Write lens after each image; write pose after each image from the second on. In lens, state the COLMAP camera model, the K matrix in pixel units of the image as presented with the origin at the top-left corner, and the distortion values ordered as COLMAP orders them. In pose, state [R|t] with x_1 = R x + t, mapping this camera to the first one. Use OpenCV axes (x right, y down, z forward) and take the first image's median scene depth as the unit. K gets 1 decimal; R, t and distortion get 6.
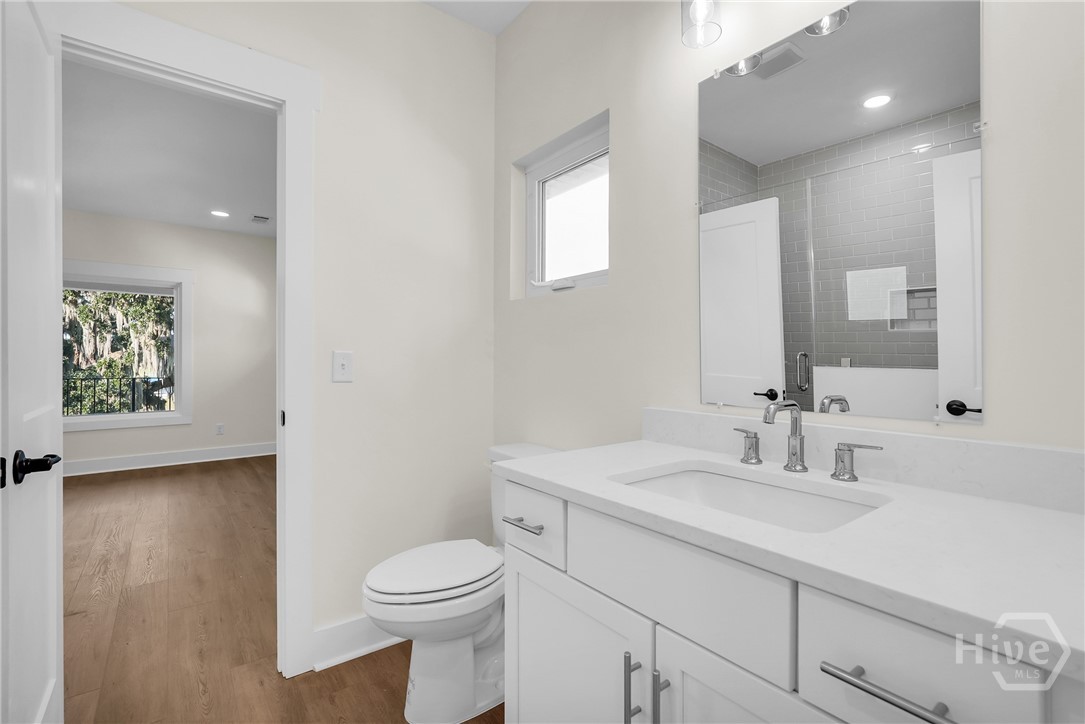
lens RADIAL K [[484.8, 0, 544.6], [0, 484.8, 363.7], [0, 0, 1]] dist [0.001775, 0.000852]
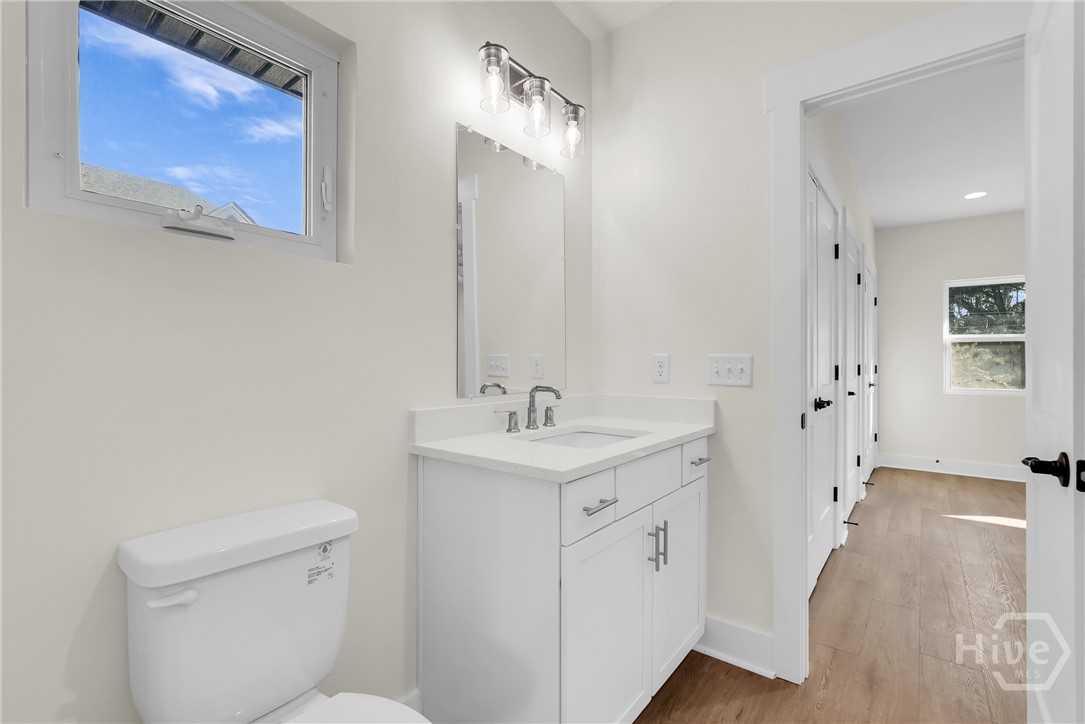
lens RADIAL K [[484.8, 0, 544.6], [0, 484.8, 363.7], [0, 0, 1]] dist [0.001775, 0.000852]
pose [[-0.244829, -0.010513, 0.969509, -1.133749], [0.005193, 0.999913, 0.012154, -0.010235], [-0.969552, 0.008010, -0.244753, 1.448815]]
